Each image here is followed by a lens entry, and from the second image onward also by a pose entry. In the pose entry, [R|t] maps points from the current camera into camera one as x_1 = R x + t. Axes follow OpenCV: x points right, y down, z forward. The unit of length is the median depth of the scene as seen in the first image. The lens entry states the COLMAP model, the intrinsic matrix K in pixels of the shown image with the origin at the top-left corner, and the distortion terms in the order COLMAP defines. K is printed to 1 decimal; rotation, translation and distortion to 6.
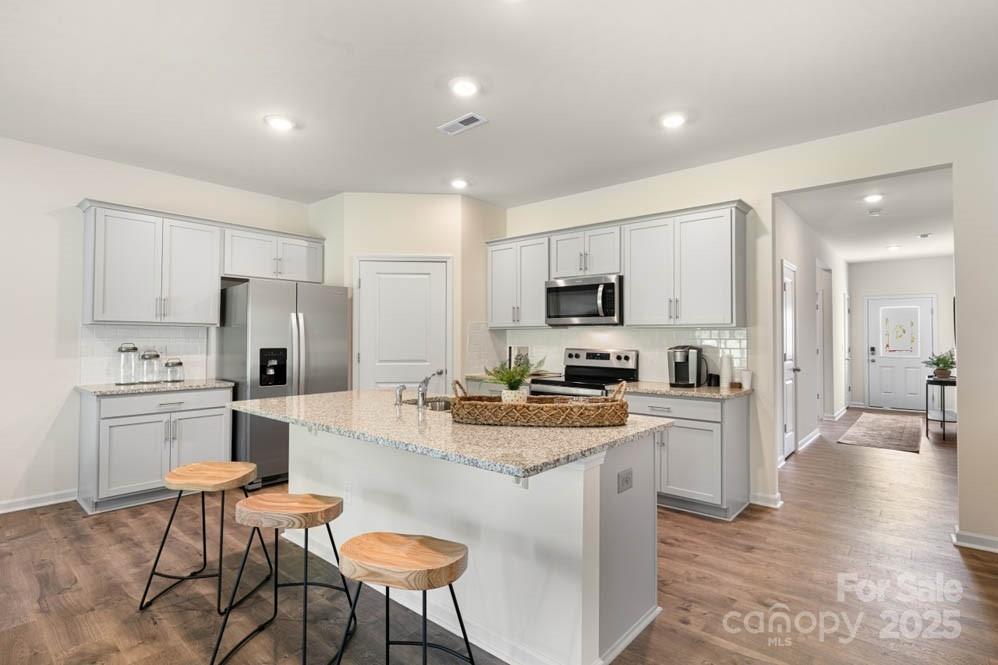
lens RADIAL K [[498.8, 0, 500.0], [0, 498.8, 329.2], [0, 0, 1]] dist [-0.000595, -0.000398]
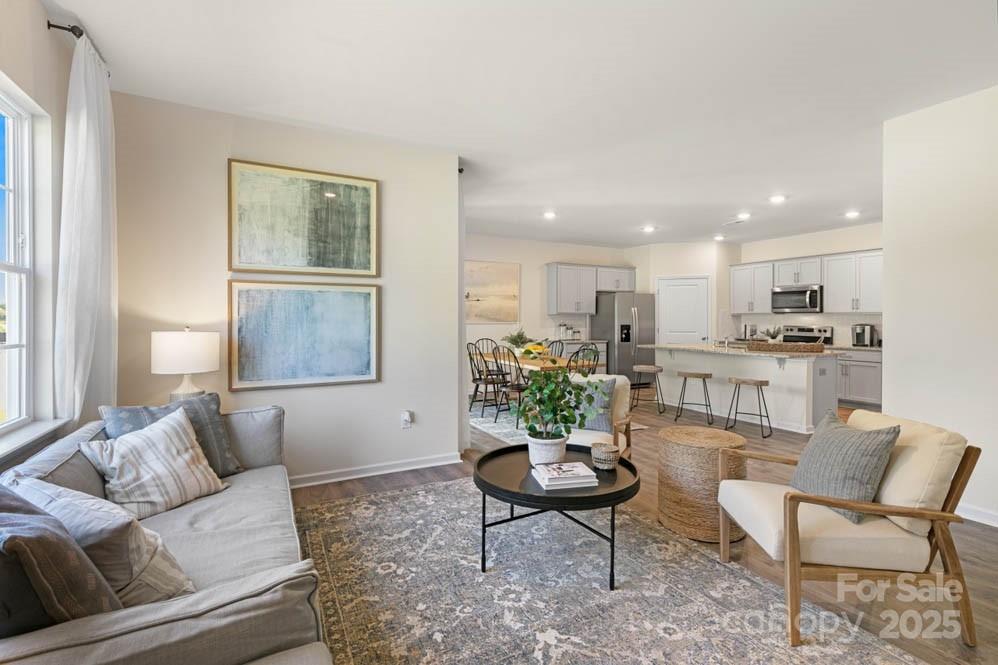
lens RADIAL K [[449.2, 0, 502.9], [0, 449.2, 318.7], [0, 0, 1]] dist [0.000810, -0.000159]
pose [[0.929136, -0.001439, -0.369735, -0.223237], [0.007041, 0.999880, 0.013801, -0.016340], [0.369671, -0.015426, 0.929035, -0.921683]]
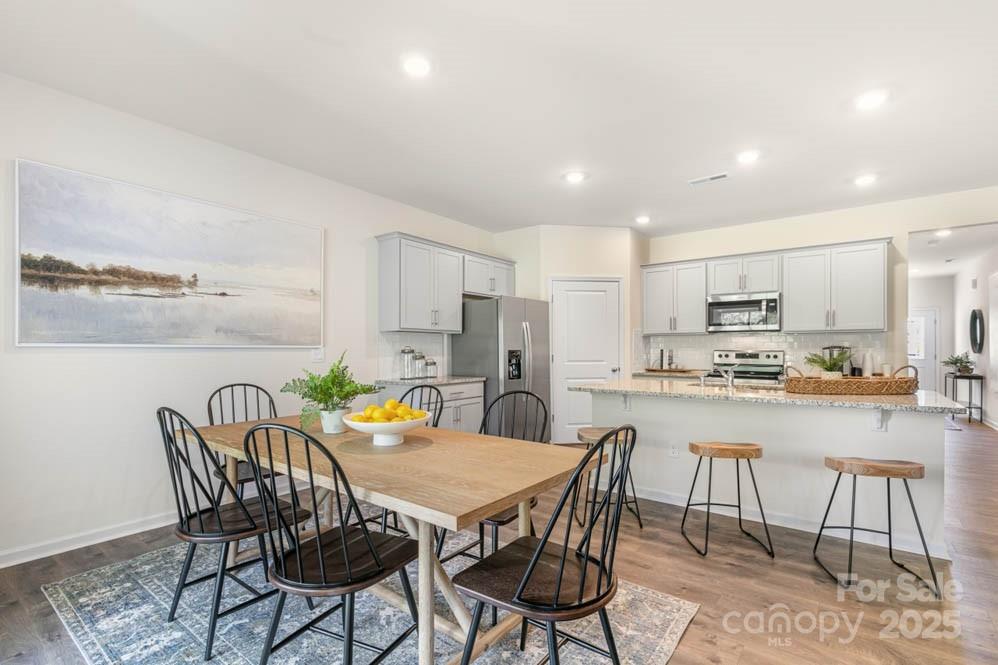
lens RADIAL K [[462.5, 0, 504.4], [0, 462.5, 344.7], [0, 0, 1]] dist [0.001801, -0.000097]
pose [[0.998305, -0.004511, 0.058026, -0.524936], [0.004036, 0.999957, 0.008306, 0.014481], [-0.058061, -0.008058, 0.998281, -0.157473]]
